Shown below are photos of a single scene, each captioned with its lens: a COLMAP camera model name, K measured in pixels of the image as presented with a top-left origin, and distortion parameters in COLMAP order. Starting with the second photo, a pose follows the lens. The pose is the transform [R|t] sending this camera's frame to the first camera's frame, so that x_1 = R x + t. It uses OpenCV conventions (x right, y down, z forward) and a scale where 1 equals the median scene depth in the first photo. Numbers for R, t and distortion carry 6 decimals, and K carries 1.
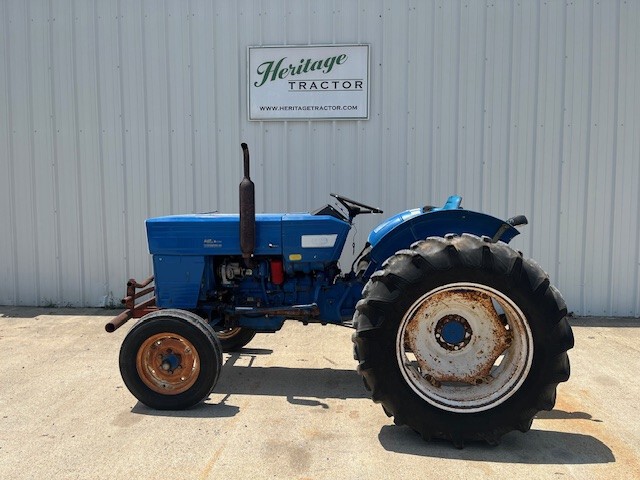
lens RADIAL K [[482.5, 0, 320.0], [0, 482.5, 240.0], [0, 0, 1]] dist [0.085430, -0.110134]
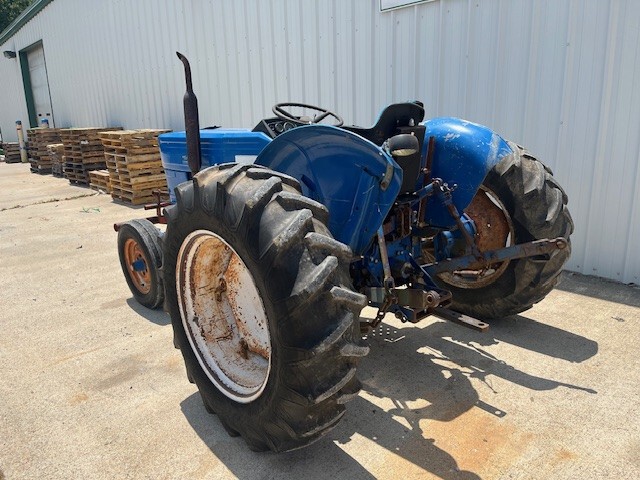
lens RADIAL K [[485.5, 0, 326.5], [0, 485.5, 242.6], [0, 0, 1]] dist [0.077422, -0.105787]
pose [[0.732876, 0.154005, -0.662703, 0.674153], [-0.027139, 0.979886, 0.197702, -0.033039], [0.679821, -0.126906, 0.722315, 0.437518]]
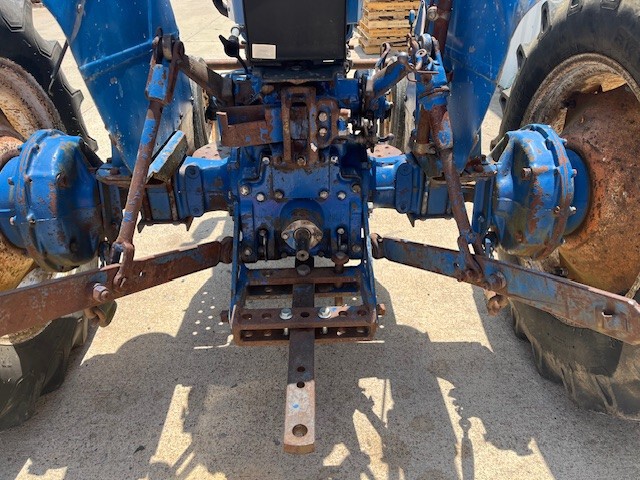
lens RADIAL K [[485.5, 0, 326.5], [0, 485.5, 242.6], [0, 0, 1]] dist [0.077422, -0.105787]
pose [[0.135611, 0.491187, -0.860433, 0.584489], [-0.096023, 0.870883, 0.482018, -0.012857], [0.986098, 0.017254, 0.165267, 0.997874]]
